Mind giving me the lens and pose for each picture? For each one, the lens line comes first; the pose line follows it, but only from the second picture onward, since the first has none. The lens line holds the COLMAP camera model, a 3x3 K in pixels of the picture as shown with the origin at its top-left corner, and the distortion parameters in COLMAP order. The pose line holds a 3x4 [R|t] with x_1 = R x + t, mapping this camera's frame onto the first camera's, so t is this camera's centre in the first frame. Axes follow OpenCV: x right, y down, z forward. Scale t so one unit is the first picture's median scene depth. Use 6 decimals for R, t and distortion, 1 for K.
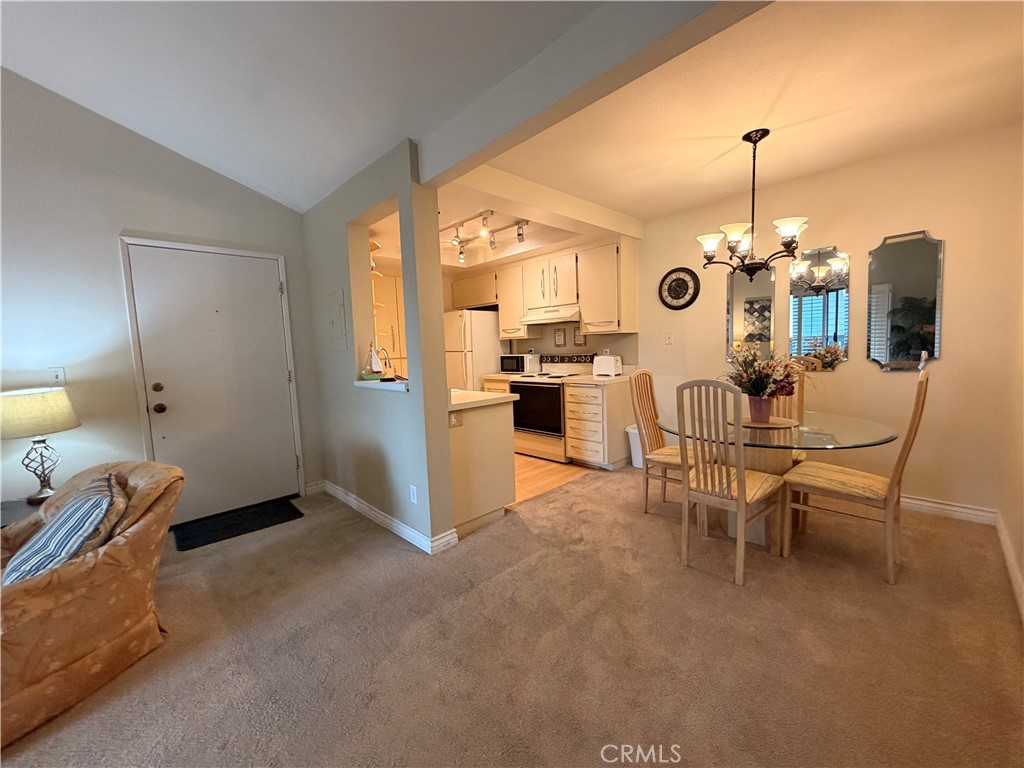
lens RADIAL K [[410.0, 0, 508.5], [0, 410.0, 384.0], [0, 0, 1]] dist [0.000360, 0.000402]
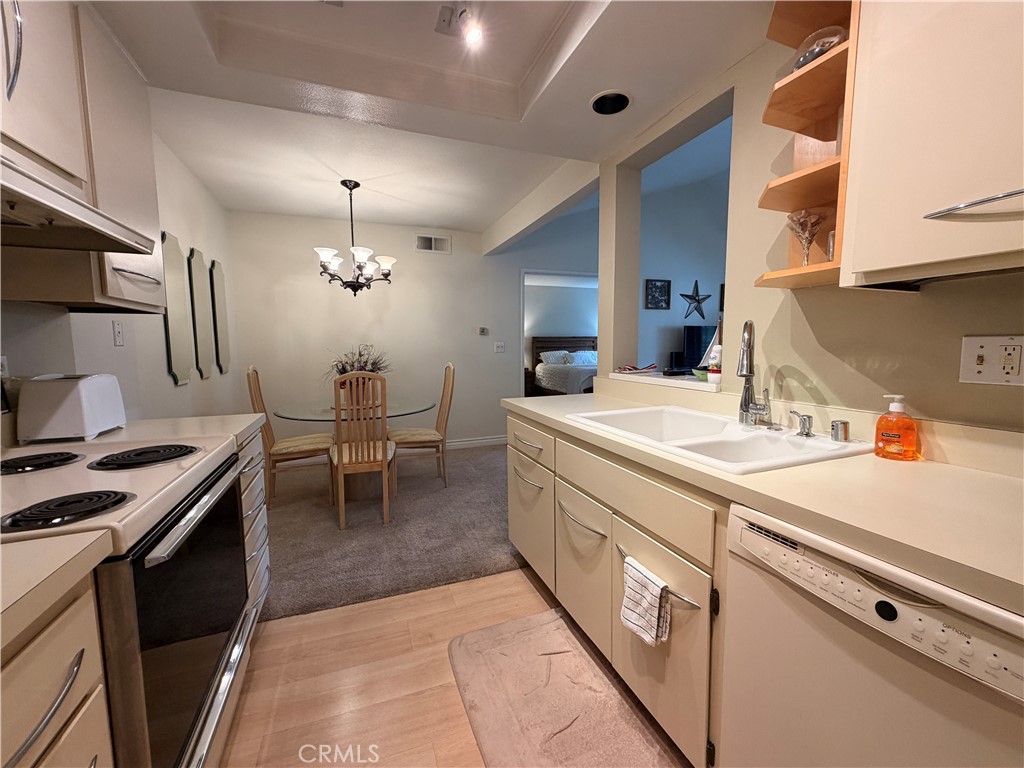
lens RADIAL K [[410.0, 0, 508.5], [0, 410.0, 384.0], [0, 0, 1]] dist [0.000360, 0.000402]
pose [[-0.920591, 0.005770, 0.390485, -0.211302], [0.077458, 0.982724, 0.168090, -0.096031], [-0.382769, 0.184989, -0.905134, 1.231540]]
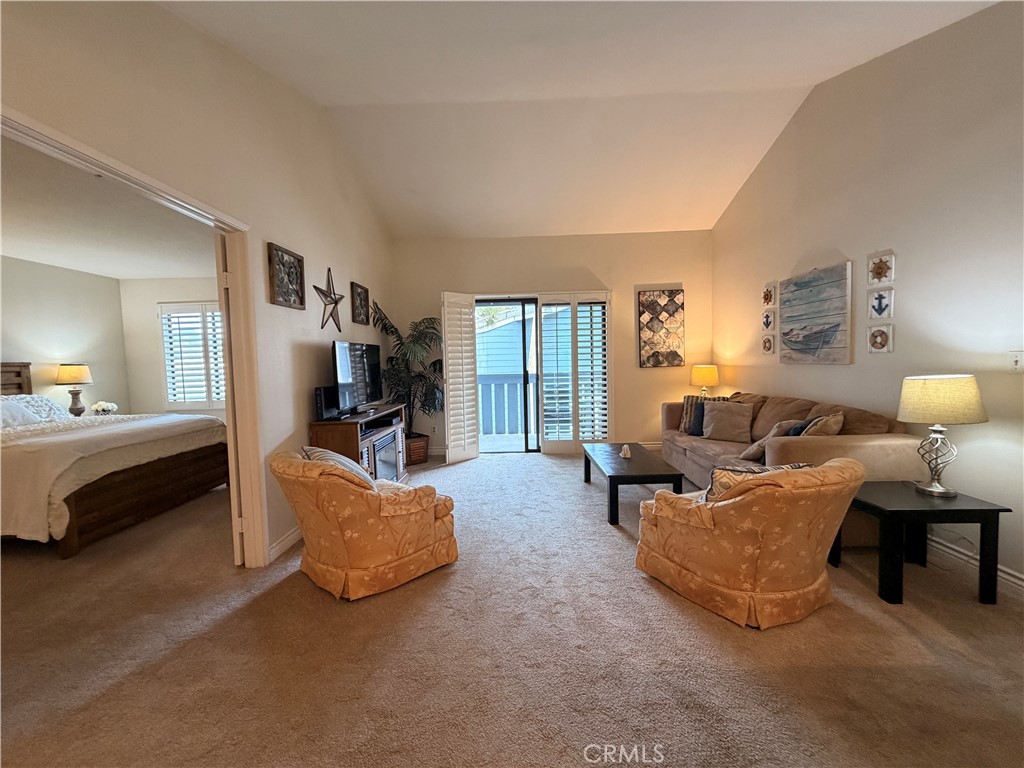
lens RADIAL K [[410.0, 0, 508.5], [0, 410.0, 384.0], [0, 0, 1]] dist [0.000360, 0.000402]
pose [[-0.702525, 0.099091, -0.704727, 0.105281], [-0.012565, 0.988377, 0.151500, -0.053950], [0.711549, 0.115287, -0.693114, 0.537699]]
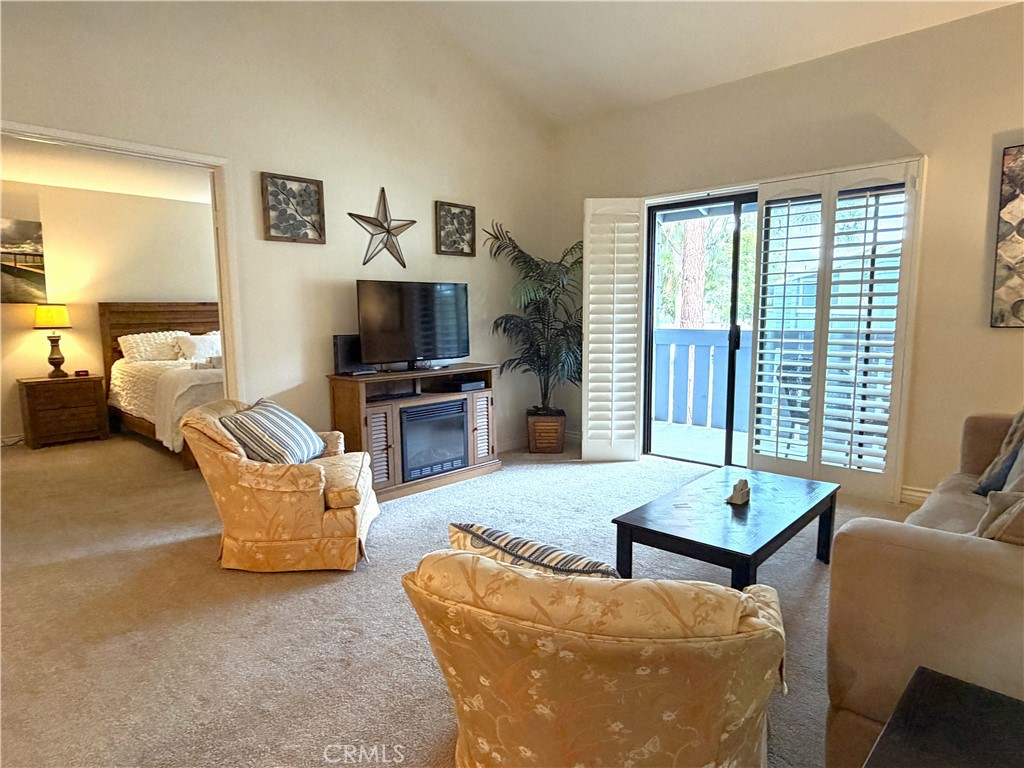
lens RADIAL K [[602.0, 0, 507.6], [0, 602.0, 388.7], [0, 0, 1]] dist [0.000707, 0.000136]
pose [[-0.997555, 0.054316, -0.043984, -0.404170], [0.043318, 0.974359, 0.220788, -0.044239], [0.054848, 0.218343, -0.974330, 0.721569]]
